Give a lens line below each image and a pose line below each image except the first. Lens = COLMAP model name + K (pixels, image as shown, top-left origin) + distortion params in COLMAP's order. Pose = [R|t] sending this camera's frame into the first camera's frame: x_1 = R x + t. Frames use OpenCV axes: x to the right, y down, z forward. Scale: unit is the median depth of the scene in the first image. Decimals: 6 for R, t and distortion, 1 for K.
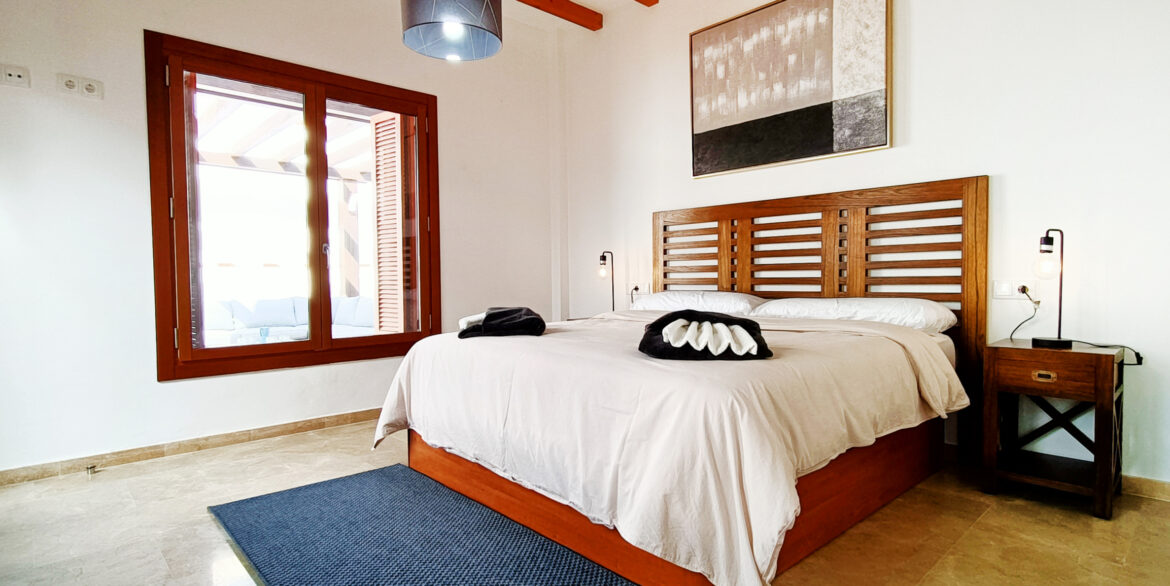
lens RADIAL K [[599.2, 0, 579.6], [0, 599.2, 294.4], [0, 0, 1]] dist [0.011489, -0.002302]
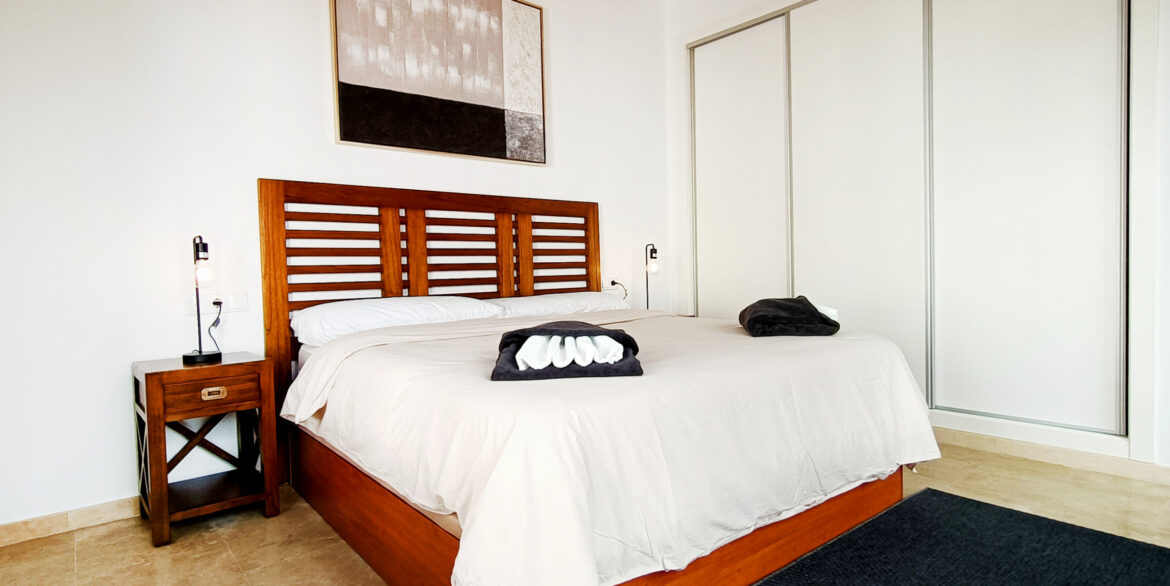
lens RADIAL K [[599.2, 0, 579.6], [0, 599.2, 295.1], [0, 0, 1]] dist [0.011489, -0.002302]
pose [[0.066774, -0.011563, 0.997701, -0.596625], [0.066482, 0.997762, 0.007114, 0.003101], [-0.995551, 0.065854, 0.067393, 0.794160]]
